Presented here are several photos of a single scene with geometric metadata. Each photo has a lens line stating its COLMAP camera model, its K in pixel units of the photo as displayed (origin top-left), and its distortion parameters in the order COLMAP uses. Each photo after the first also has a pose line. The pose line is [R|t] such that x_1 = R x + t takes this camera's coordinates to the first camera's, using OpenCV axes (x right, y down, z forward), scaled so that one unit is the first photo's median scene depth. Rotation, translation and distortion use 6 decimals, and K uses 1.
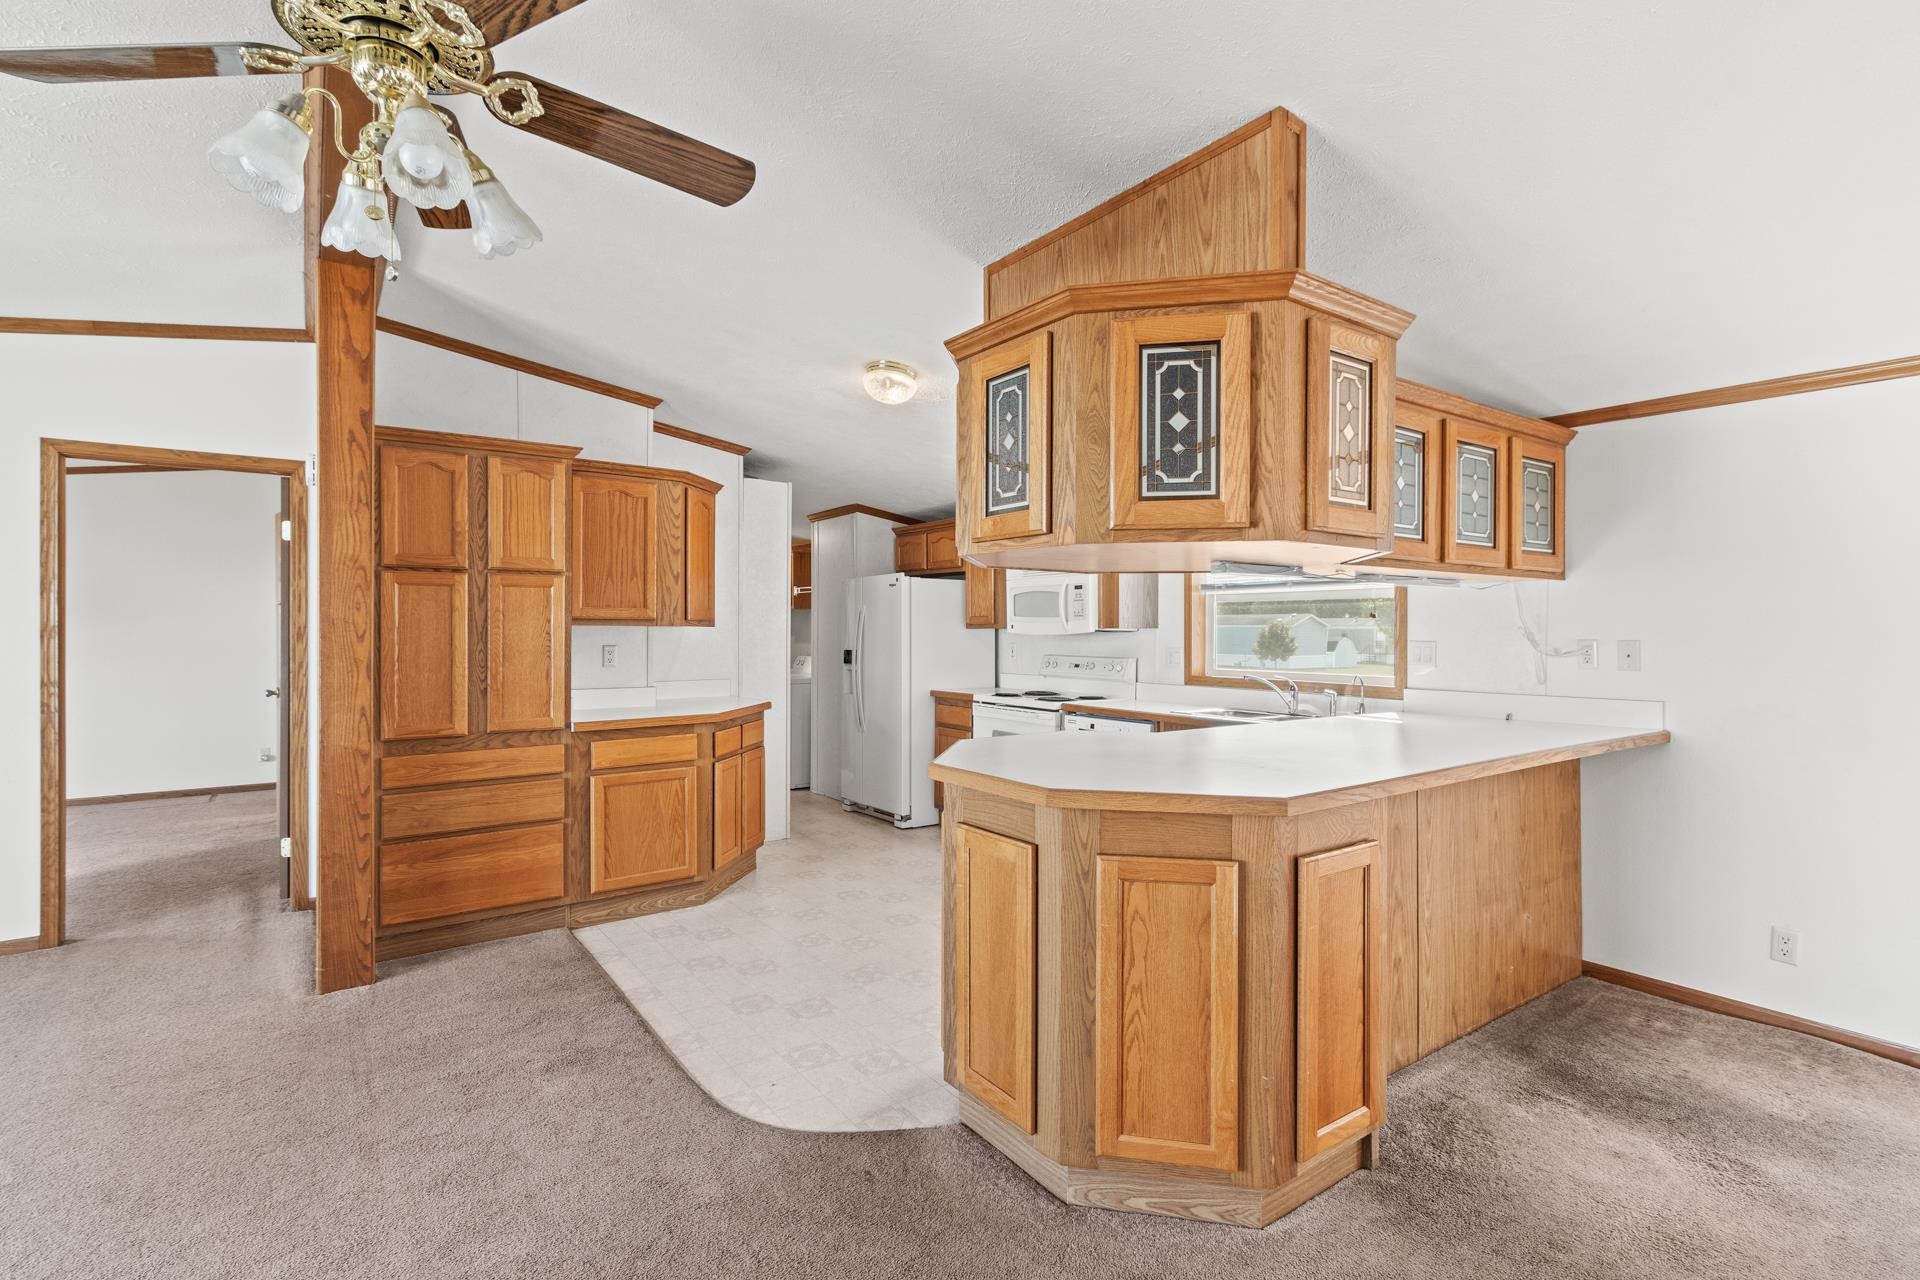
lens RADIAL K [[891.5, 0, 941.4], [0, 891.5, 630.9], [0, 0, 1]] dist [0.004639, 0.000871]
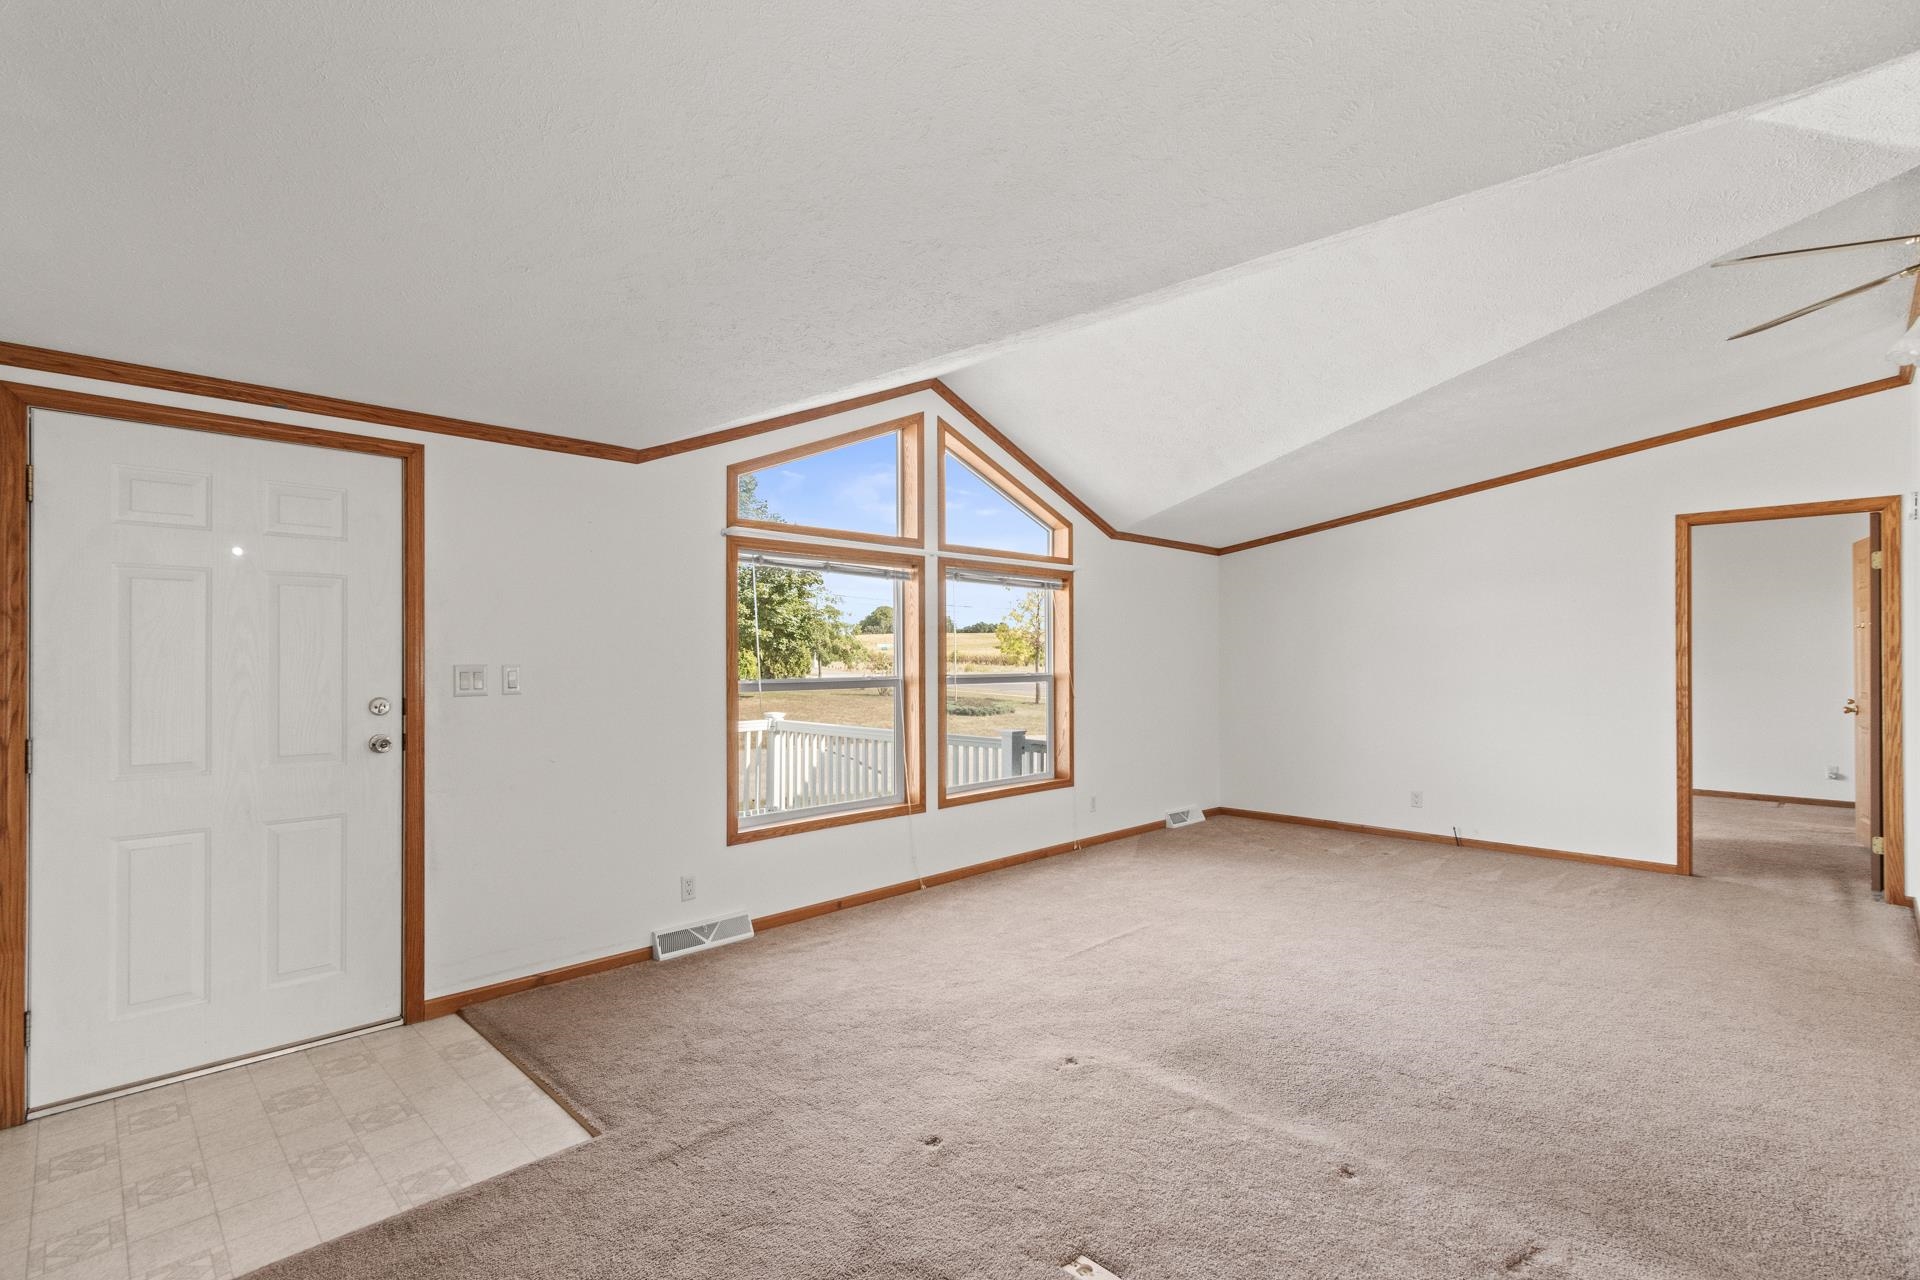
lens RADIAL K [[885.3, 0, 932.4], [0, 885.3, 650.7], [0, 0, 1]] dist [-0.000944, 0.000680]
pose [[0.151690, -0.007314, -0.988401, 0.203539], [-0.002643, 0.999966, -0.007805, 0.013982], [0.988425, 0.003796, 0.151666, -0.378724]]
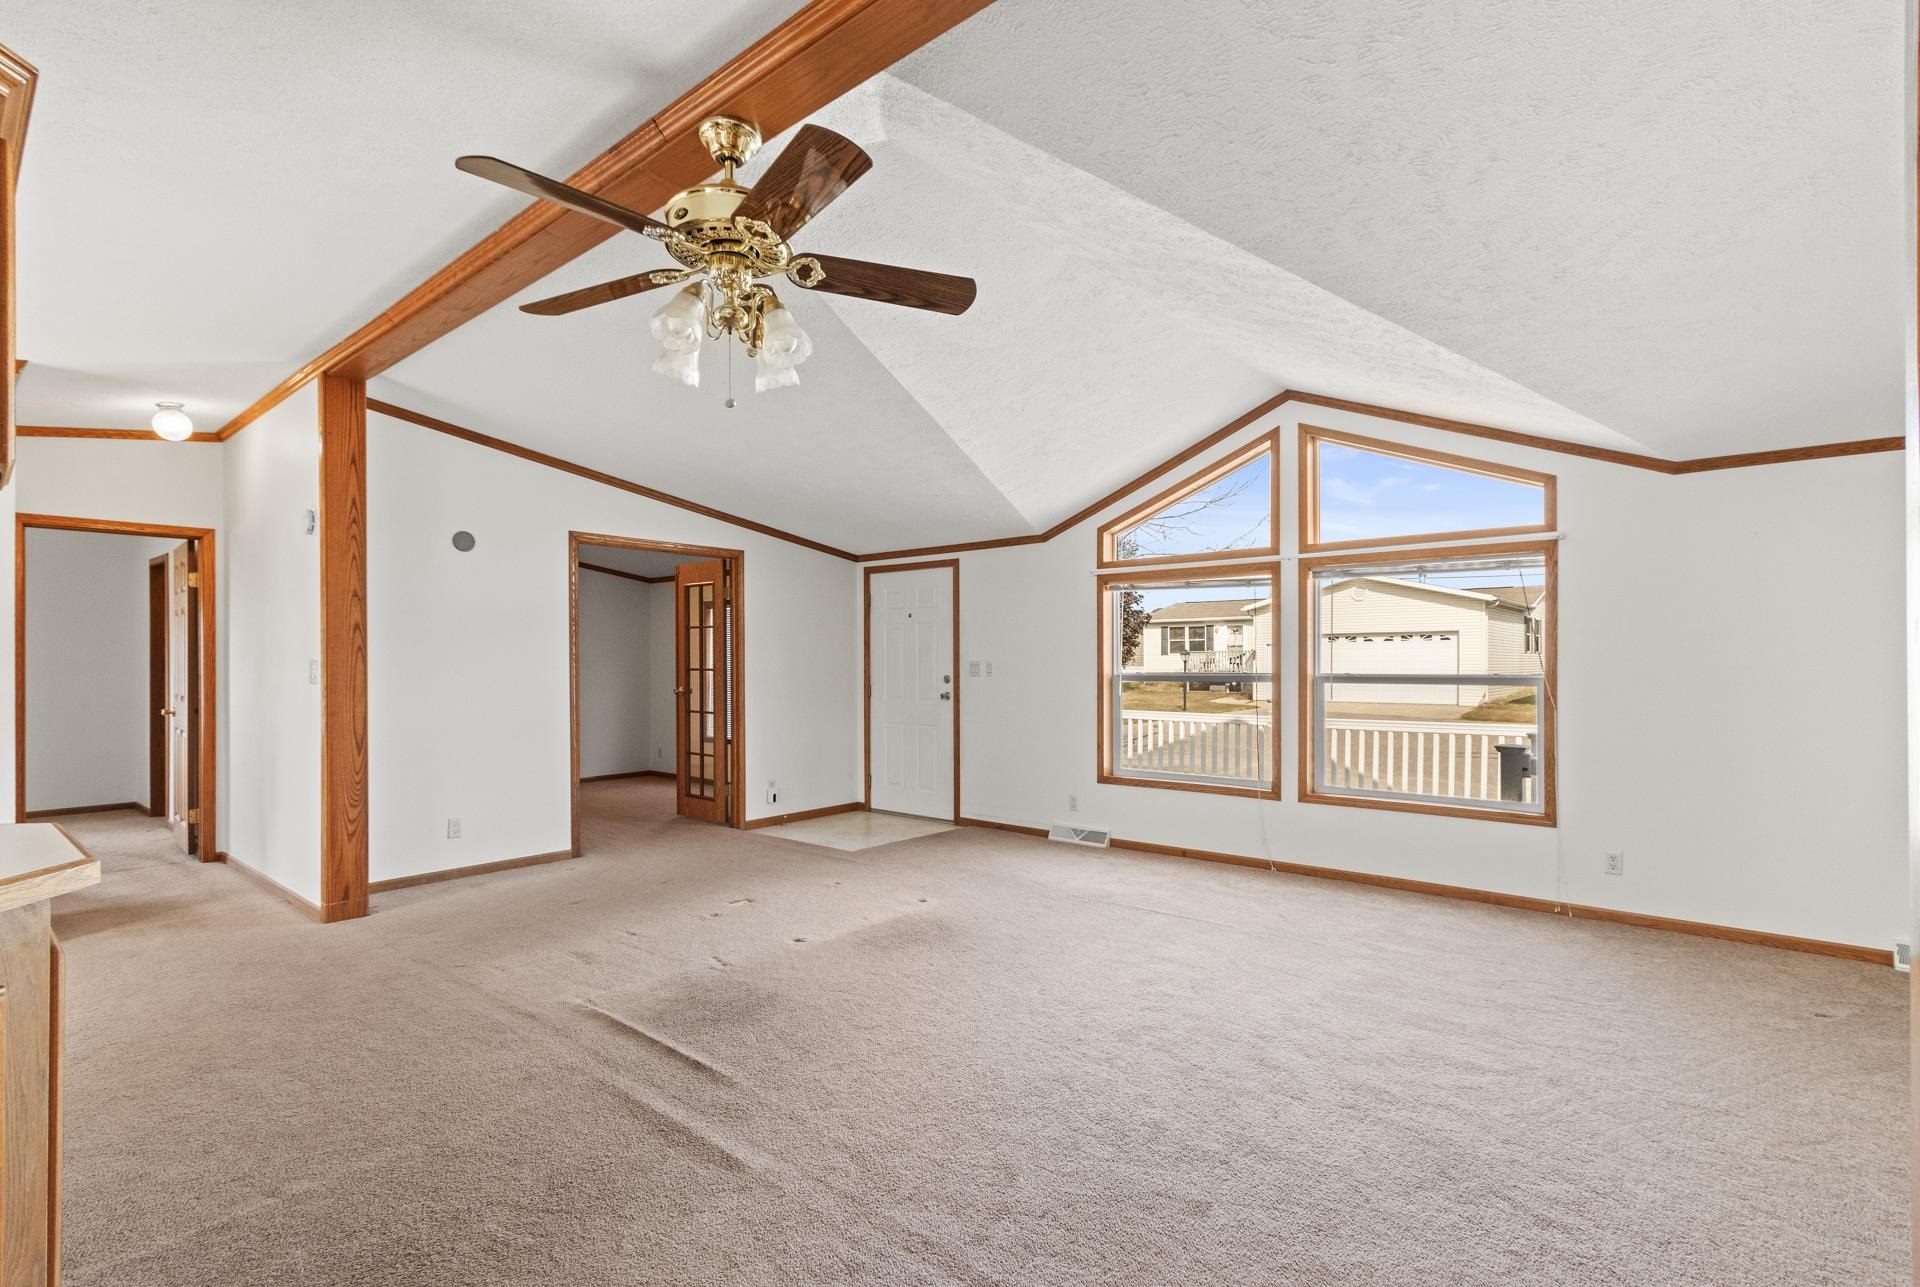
lens RADIAL K [[883.3, 0, 944.8], [0, 883.3, 652.6], [0, 0, 1]] dist [0.004802, 0.000314]
pose [[-0.970494, 0.001068, -0.241124, -0.261656], [0.002169, 0.999988, -0.004300, 0.013277], [0.241117, -0.004696, -0.970485, 1.085267]]
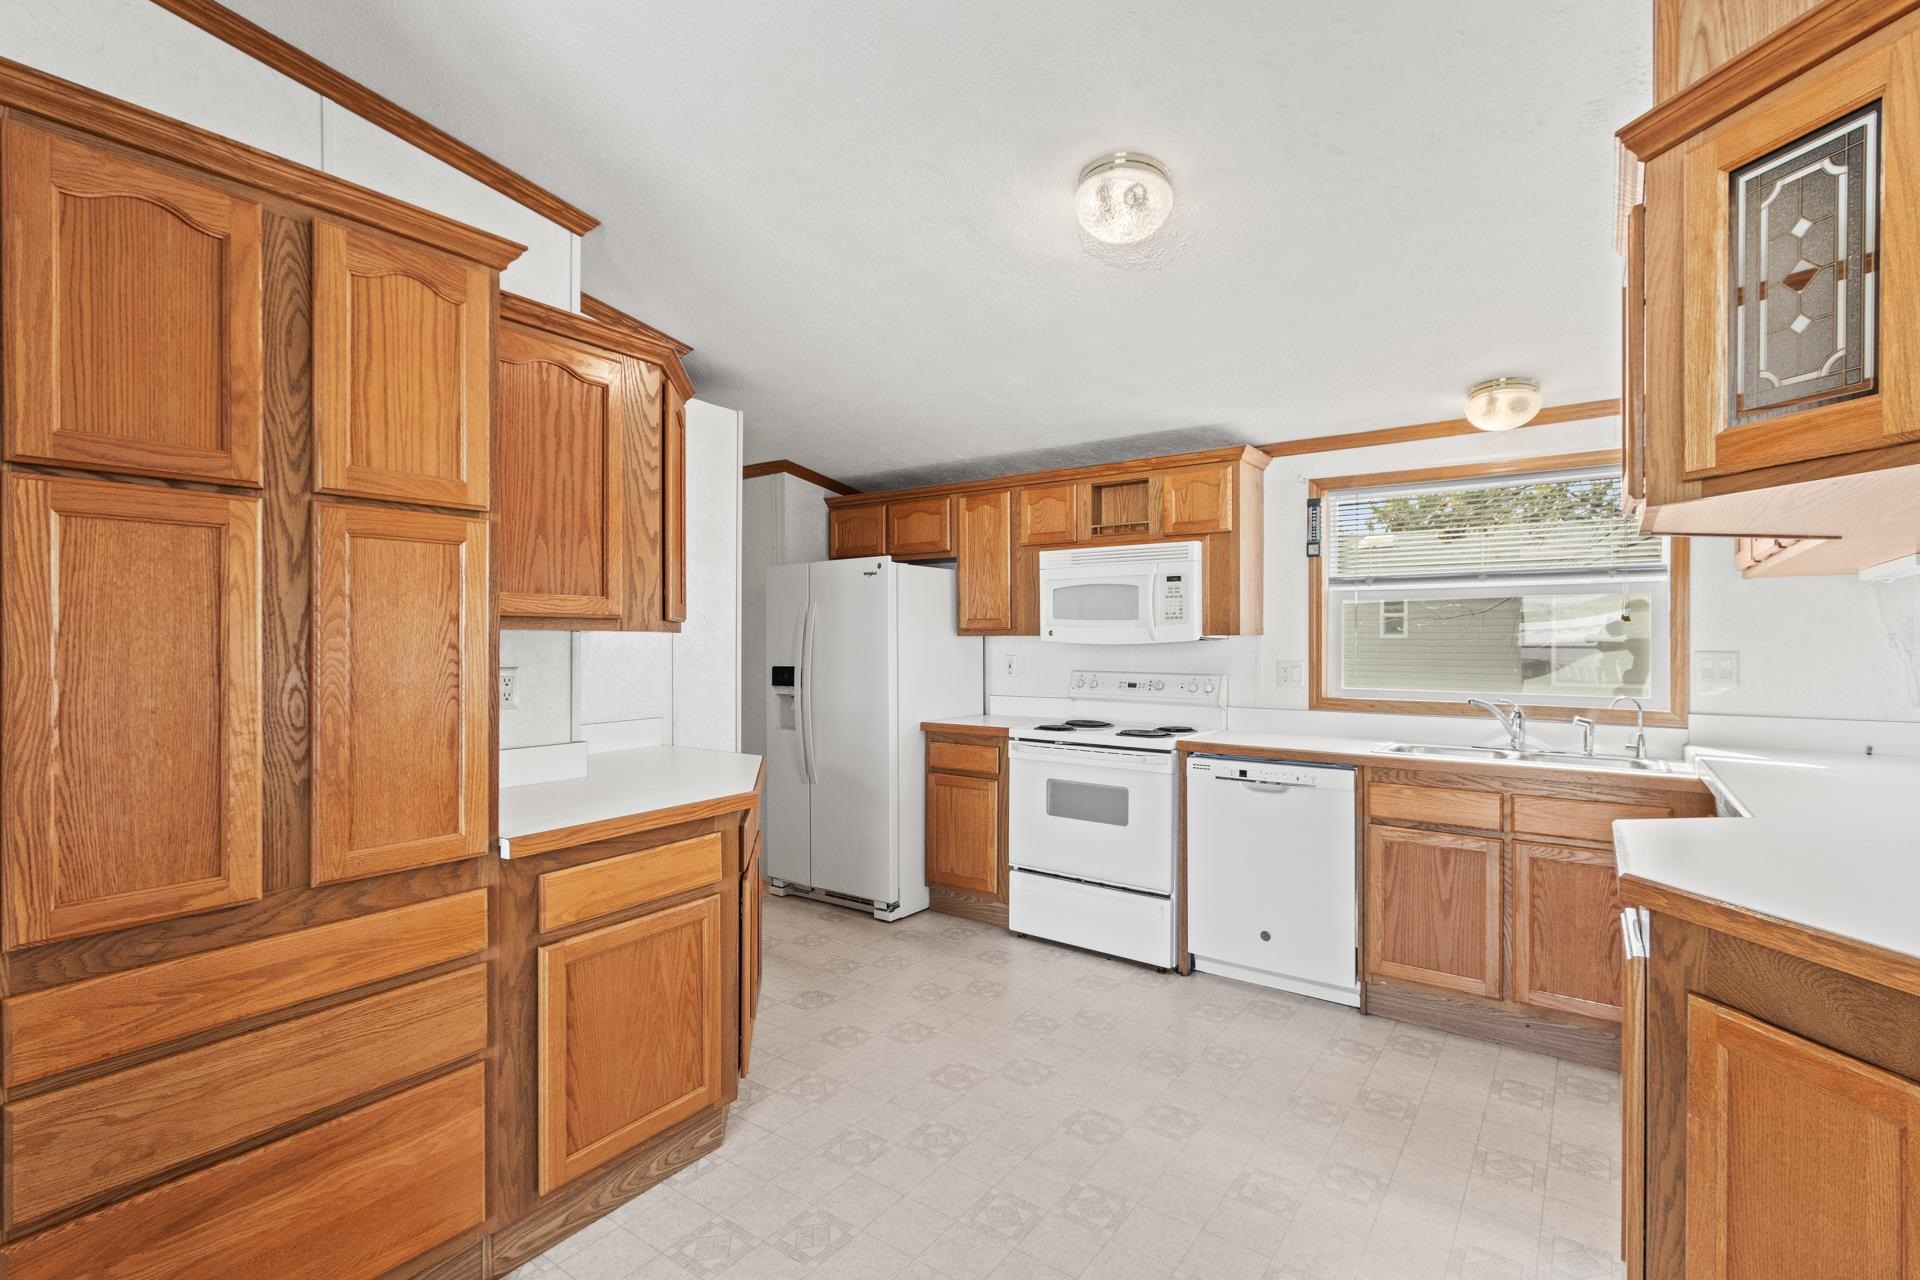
lens RADIAL K [[886.7, 0, 925.8], [0, 886.7, 637.4], [0, 0, 1]] dist [-0.000570, -0.000118]
pose [[0.951595, -0.000981, 0.307354, -0.367288], [0.001381, 0.999998, -0.001085, -0.000840], [-0.307353, 0.001457, 0.951595, 0.525346]]
